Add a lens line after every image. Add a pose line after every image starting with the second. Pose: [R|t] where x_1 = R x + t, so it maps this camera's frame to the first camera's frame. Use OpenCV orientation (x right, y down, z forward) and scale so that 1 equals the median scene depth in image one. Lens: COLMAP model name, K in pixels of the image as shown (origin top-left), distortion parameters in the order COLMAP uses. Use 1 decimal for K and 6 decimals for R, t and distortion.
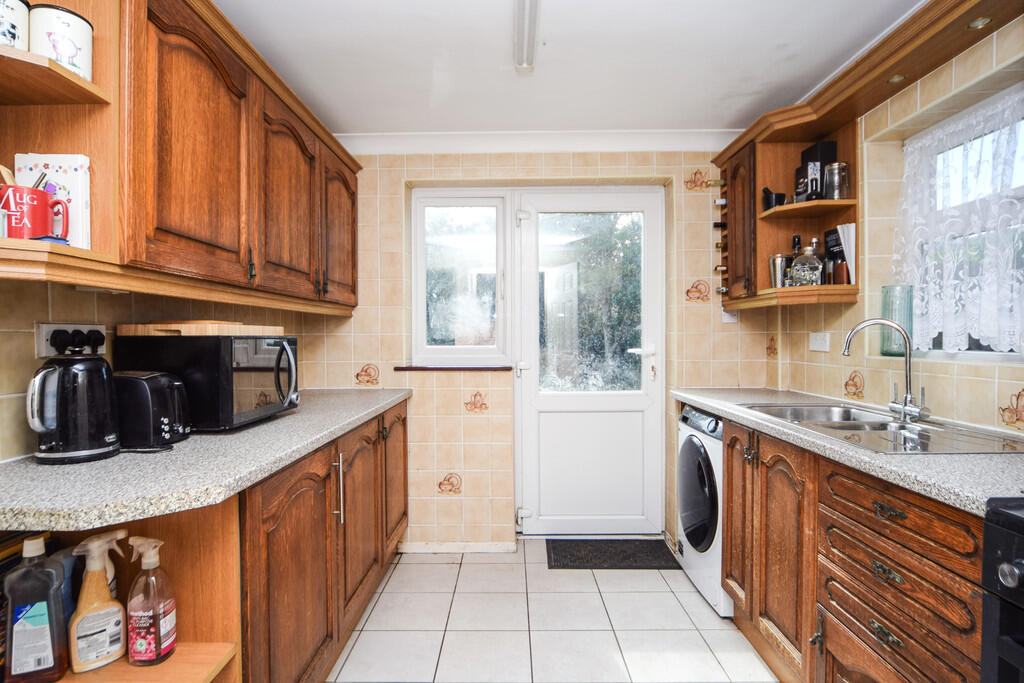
lens RADIAL K [[551.2, 0, 511.2], [0, 551.2, 344.6], [0, 0, 1]] dist [-0.000986, 0.001459]
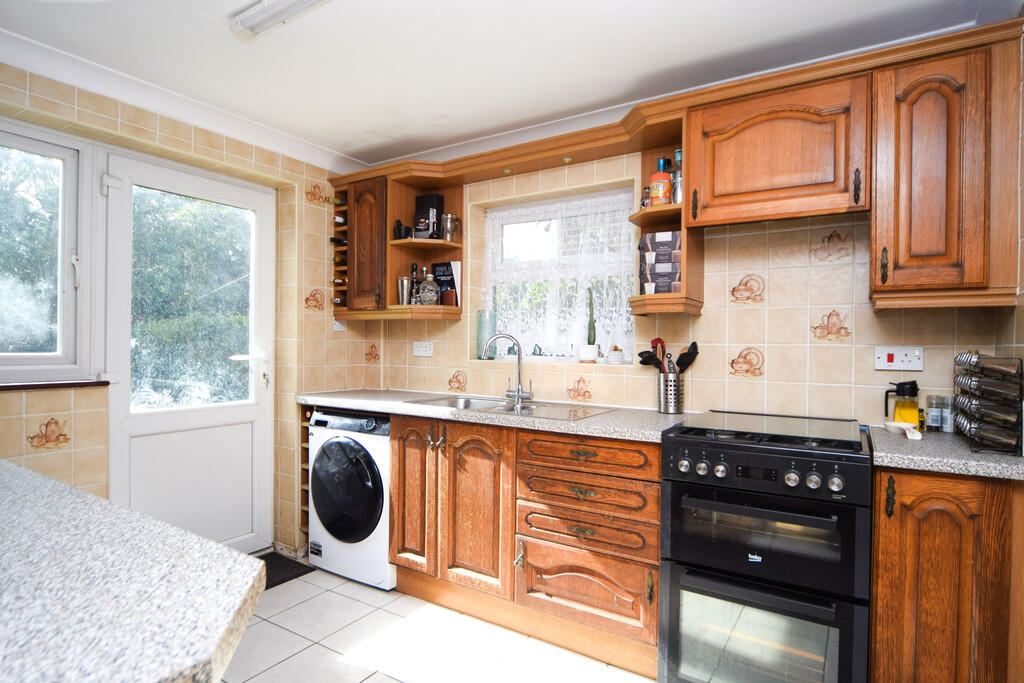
lens RADIAL K [[551.2, 0, 510.2], [0, 551.2, 342.6], [0, 0, 1]] dist [-0.000986, 0.001459]
pose [[0.540714, 0.011713, 0.841125, -0.405324], [-0.001509, 0.999915, -0.012954, -0.003781], [-0.841205, 0.005736, 0.540685, 0.152967]]
